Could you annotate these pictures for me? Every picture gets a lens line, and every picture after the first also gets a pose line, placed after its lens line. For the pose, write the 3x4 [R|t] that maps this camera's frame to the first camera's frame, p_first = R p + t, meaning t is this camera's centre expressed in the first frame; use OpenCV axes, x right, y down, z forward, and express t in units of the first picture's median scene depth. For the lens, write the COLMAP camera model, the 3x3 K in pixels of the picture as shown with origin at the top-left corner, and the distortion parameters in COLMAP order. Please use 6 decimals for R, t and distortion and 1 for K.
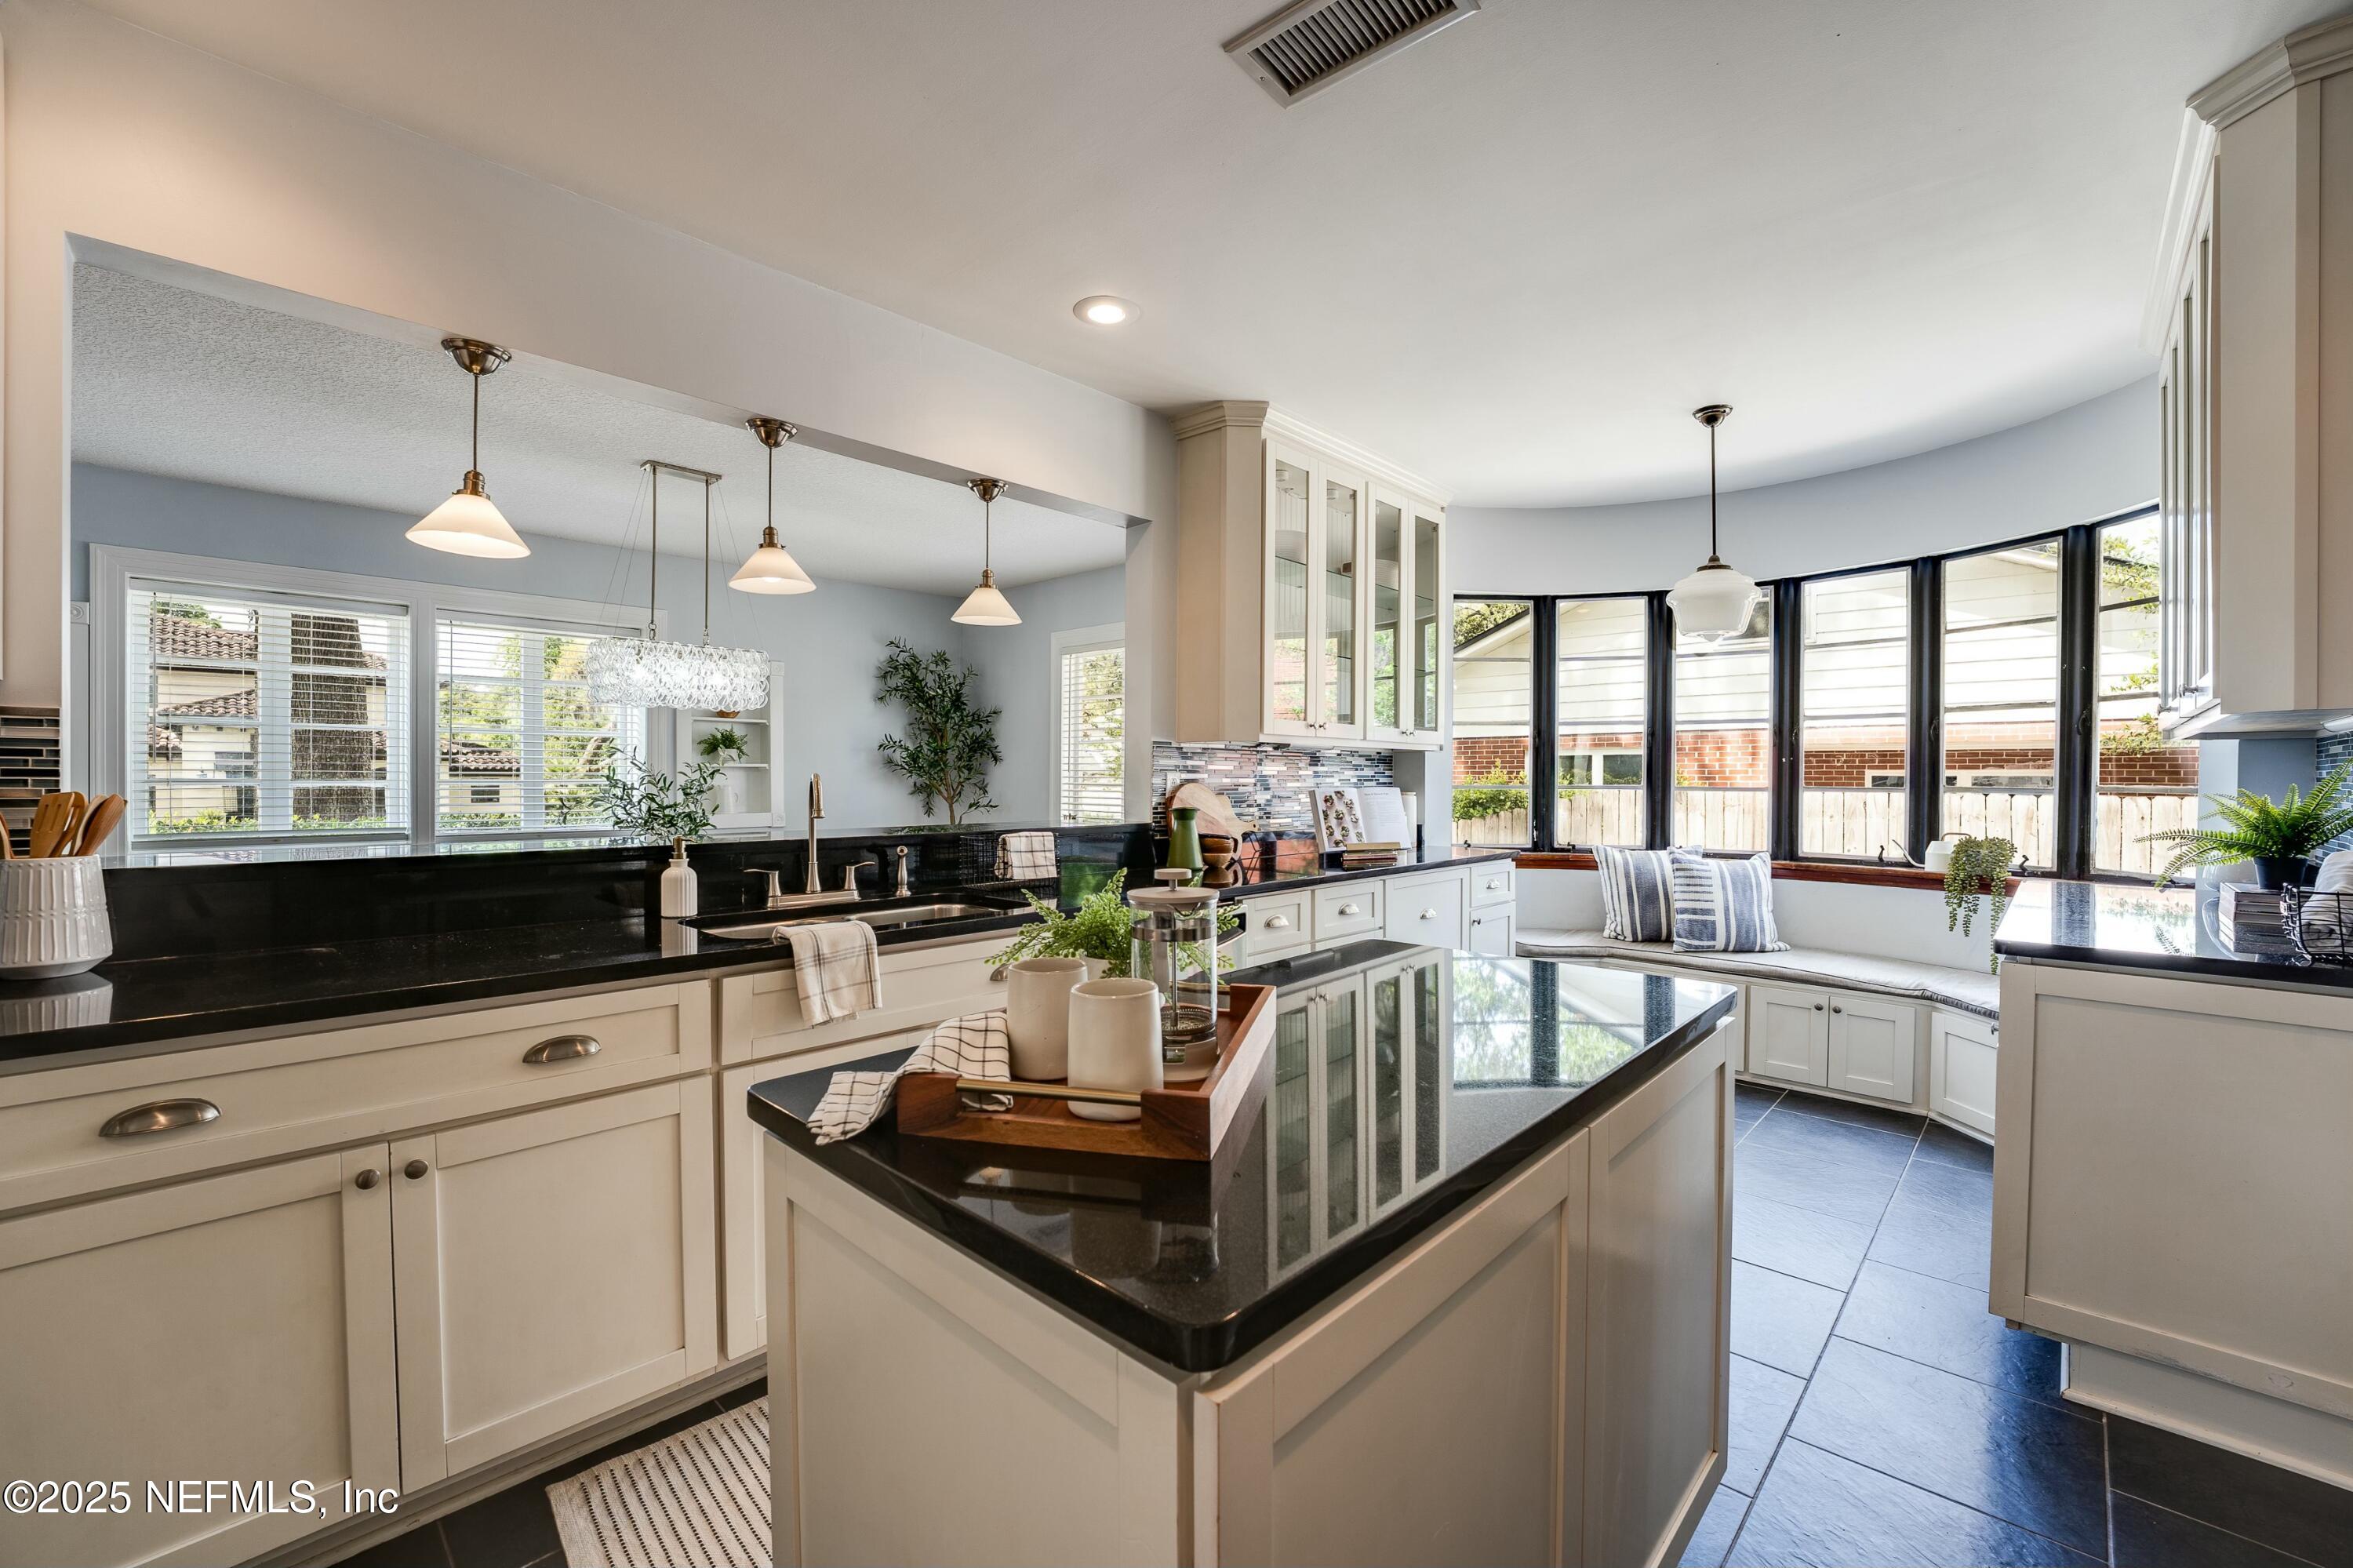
lens RADIAL K [[965.7, 0, 1193.2], [0, 965.7, 783.6], [0, 0, 1]] dist [-0.026767, -0.000737]
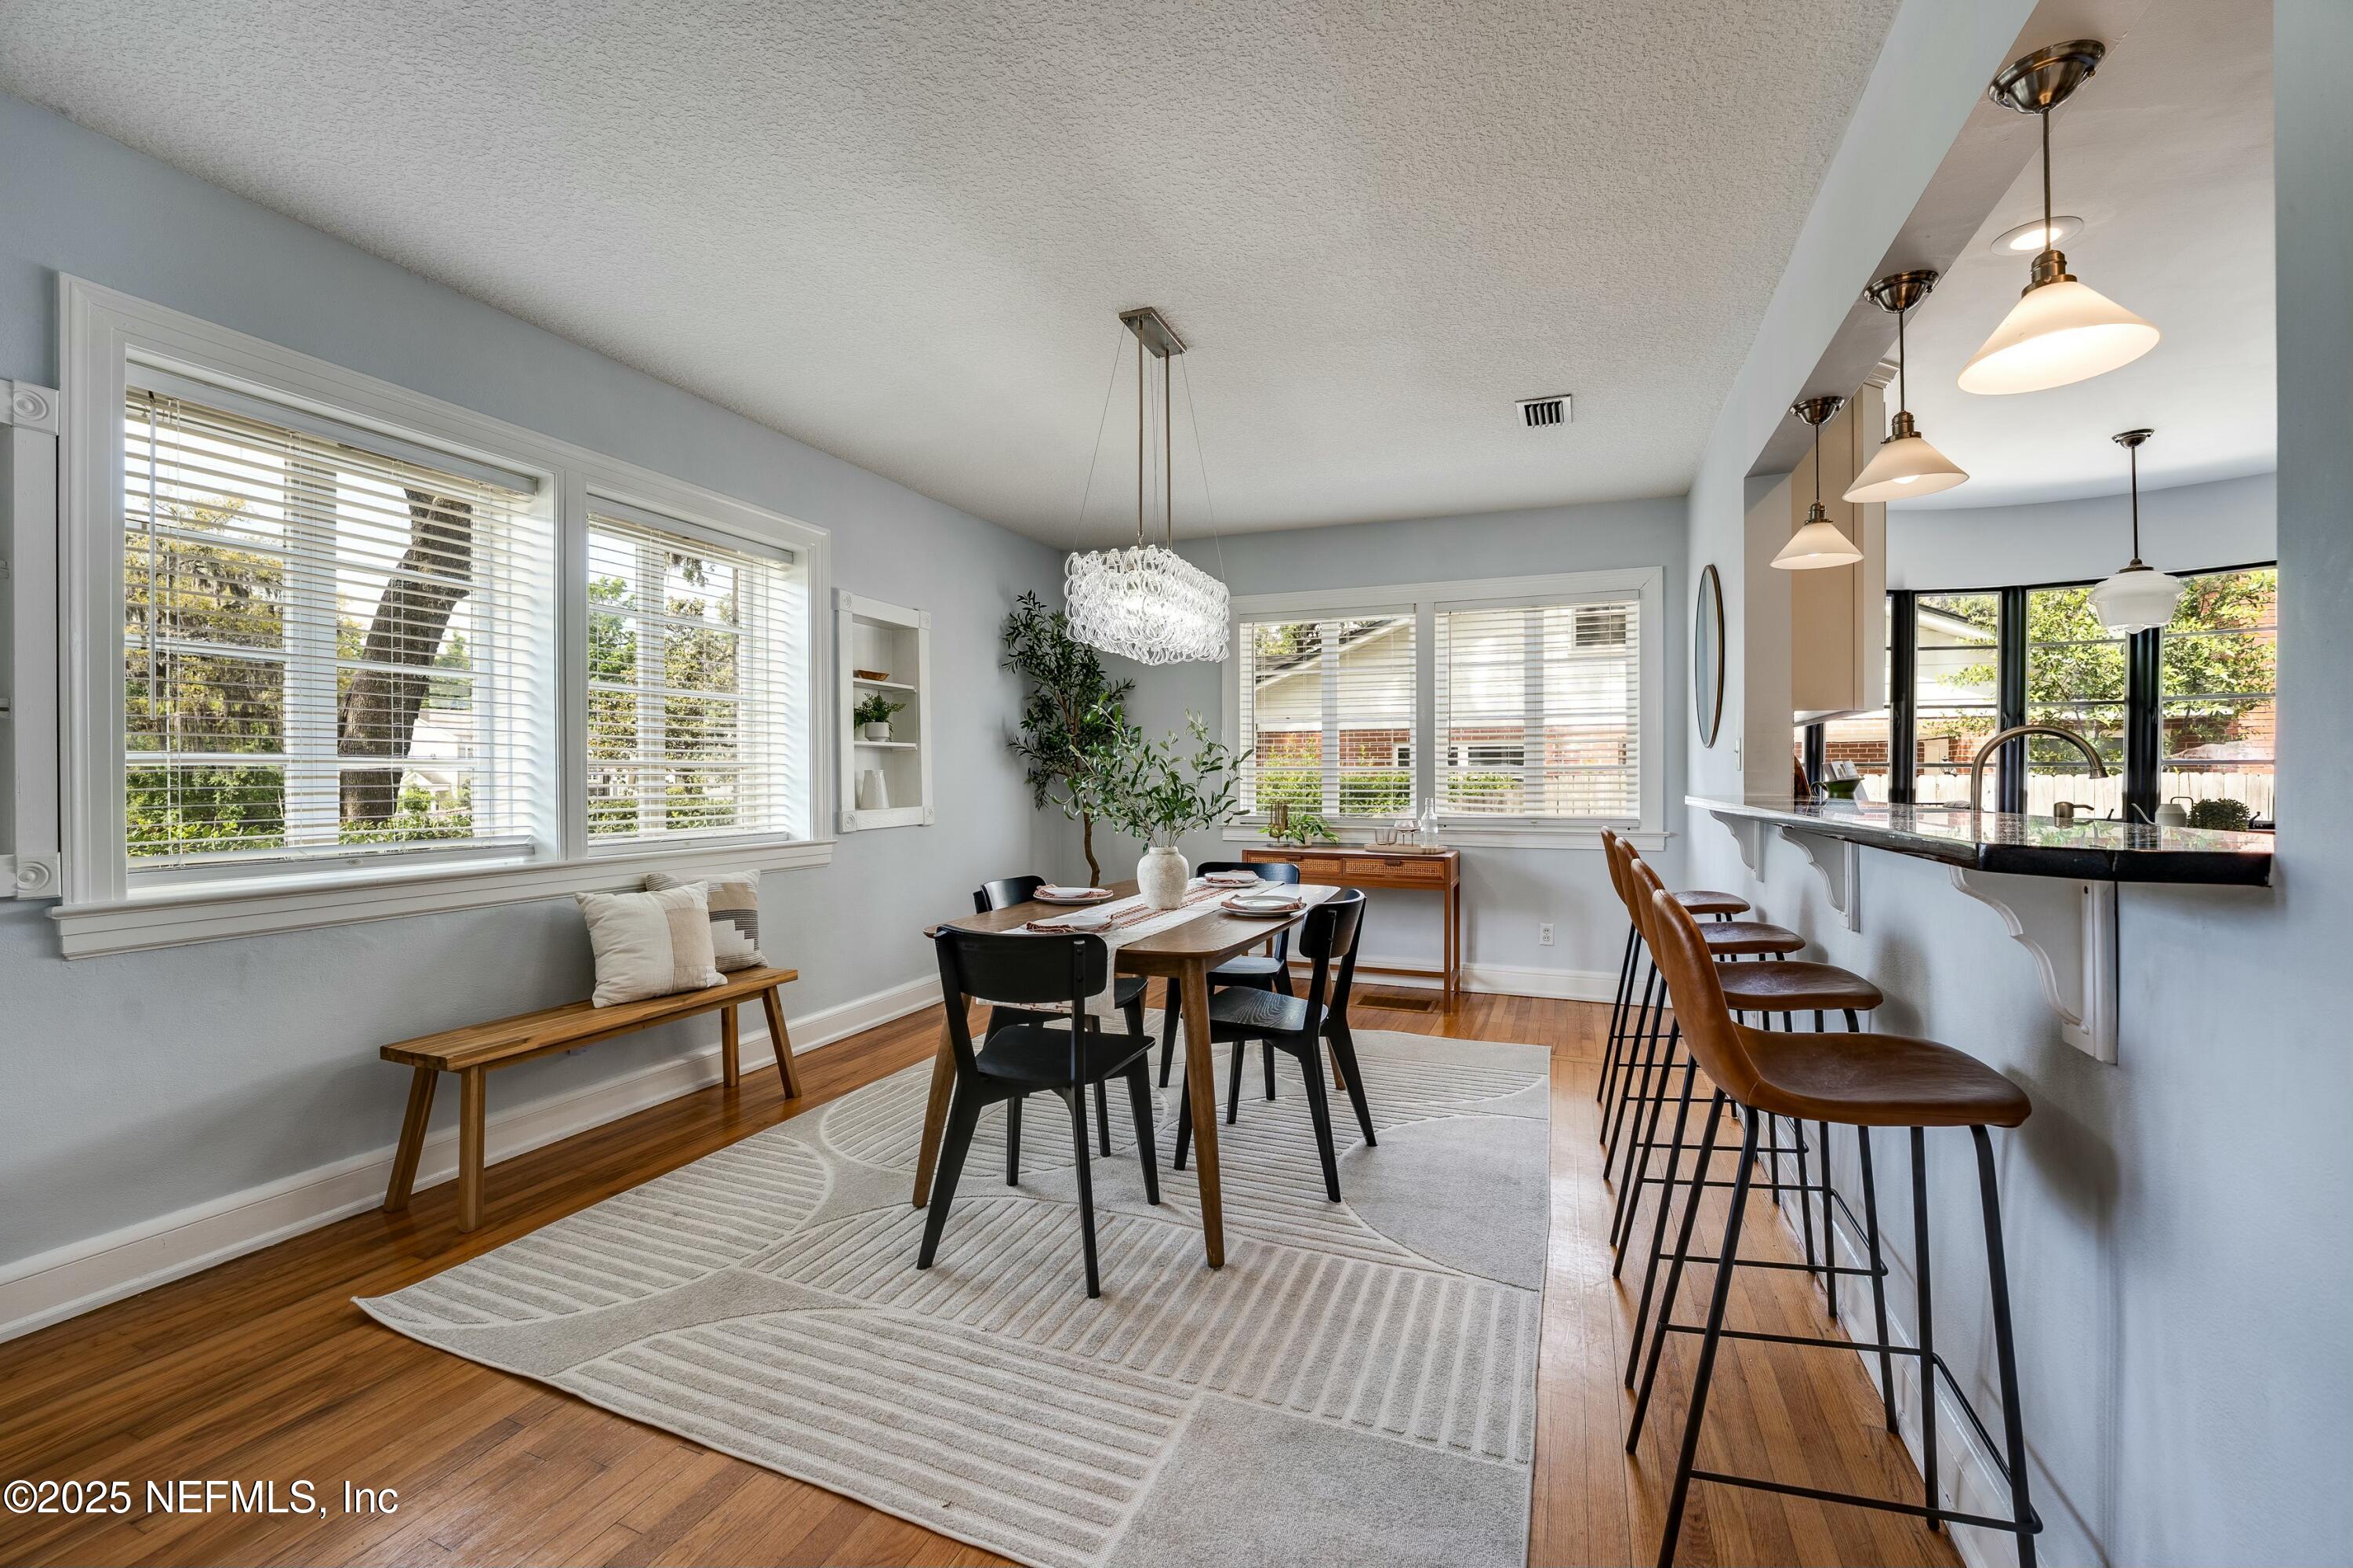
lens RADIAL K [[965.7, 0, 1179.3], [0, 965.7, 781.3], [0, 0, 1]] dist [-0.026767, -0.000737]
pose [[0.933211, -0.006273, 0.359273, -0.572625], [0.006397, 0.999979, 0.000845, 0.010673], [-0.359271, 0.001510, 0.933232, 0.228283]]
